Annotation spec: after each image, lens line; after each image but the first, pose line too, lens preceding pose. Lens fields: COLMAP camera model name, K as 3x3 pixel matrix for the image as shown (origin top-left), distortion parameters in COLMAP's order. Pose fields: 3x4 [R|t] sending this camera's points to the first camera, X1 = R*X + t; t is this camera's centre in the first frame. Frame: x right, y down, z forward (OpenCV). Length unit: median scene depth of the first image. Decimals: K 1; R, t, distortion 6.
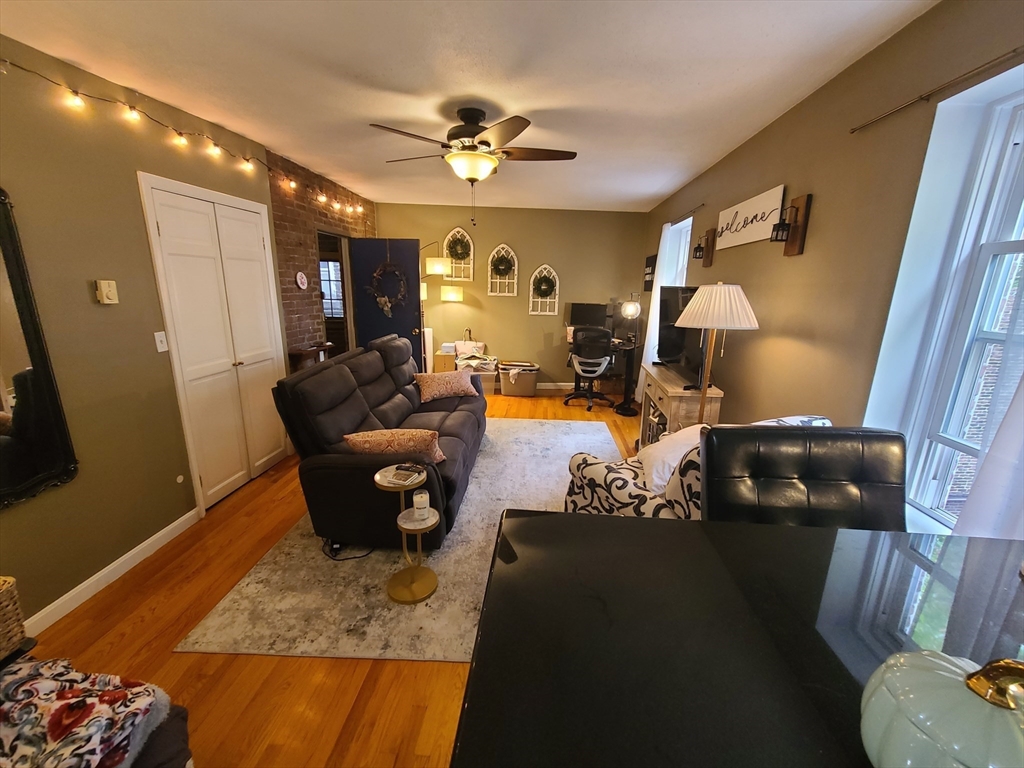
lens RADIAL K [[415.6, 0, 514.0], [0, 415.6, 385.4], [0, 0, 1]] dist [-0.002836, -0.000018]
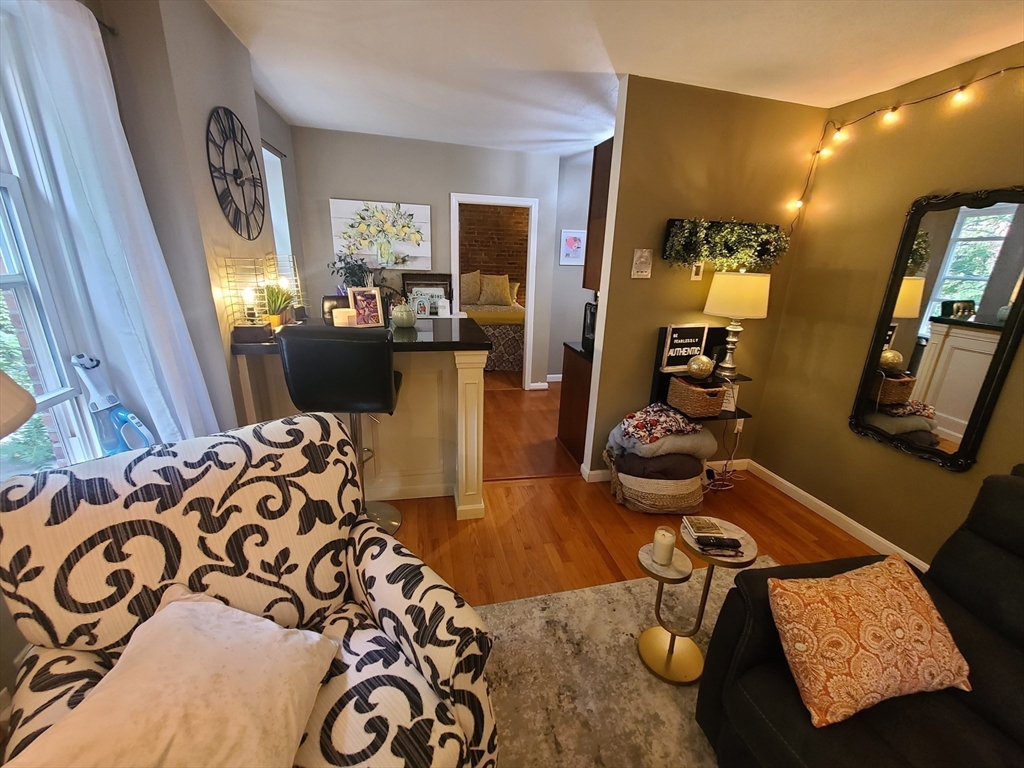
lens RADIAL K [[415.6, 0, 510.7], [0, 415.6, 386.6], [0, 0, 1]] dist [-0.002836, -0.000018]
pose [[-0.957304, 0.034842, -0.286977, 0.162211], [-0.120509, 0.854245, 0.505711, -0.199918], [0.262768, 0.518702, -0.813573, 0.852162]]
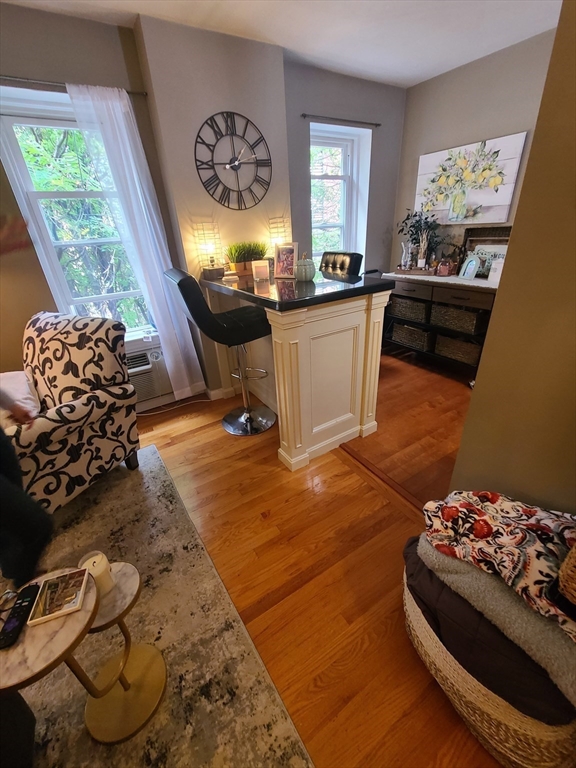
lens RADIAL K [[311.7, 0, 287.1], [0, 311.7, 385.8], [0, 0, 1]] dist [-0.002836, -0.000018]
pose [[-0.591460, -0.354179, 0.724384, -0.384644], [0.233790, 0.784451, 0.574437, -0.084929], [-0.771698, 0.509110, -0.381168, 0.492143]]
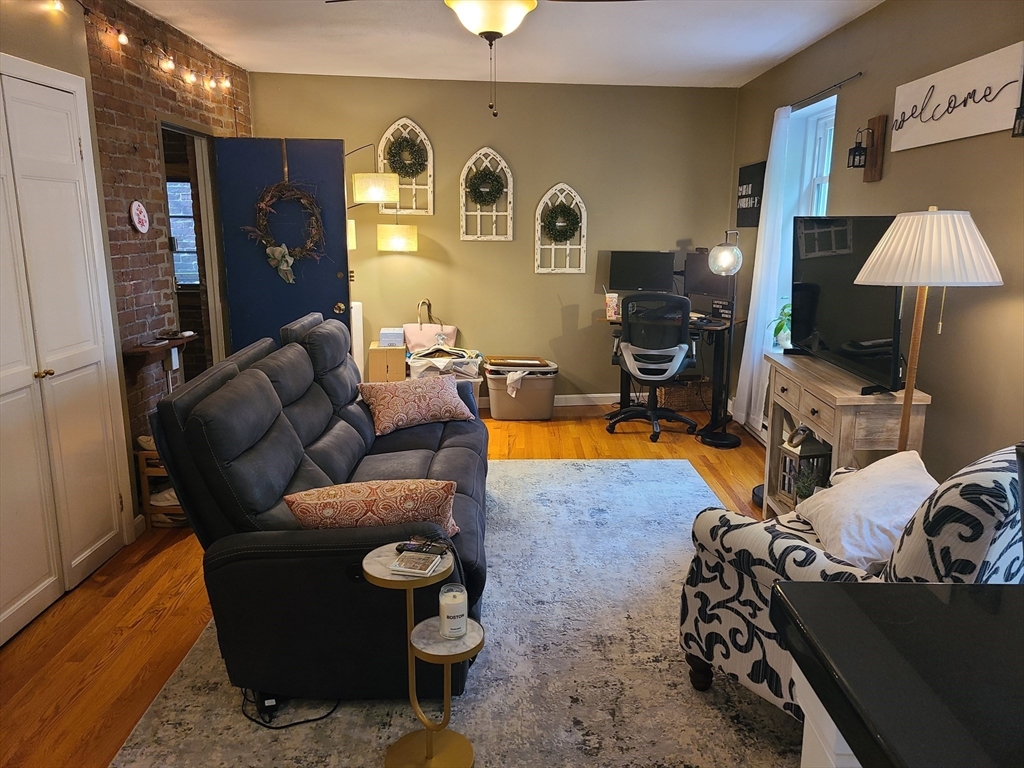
lens RADIAL K [[763.1, 0, 511.8], [0, 763.1, 384.7], [0, 0, 1]] dist [0.051624, -0.029519]
pose [[0.996929, -0.032177, 0.071391, -0.126867], [0.034043, 0.999106, -0.025073, 0.006540], [-0.070520, 0.027426, 0.997133, -0.028121]]
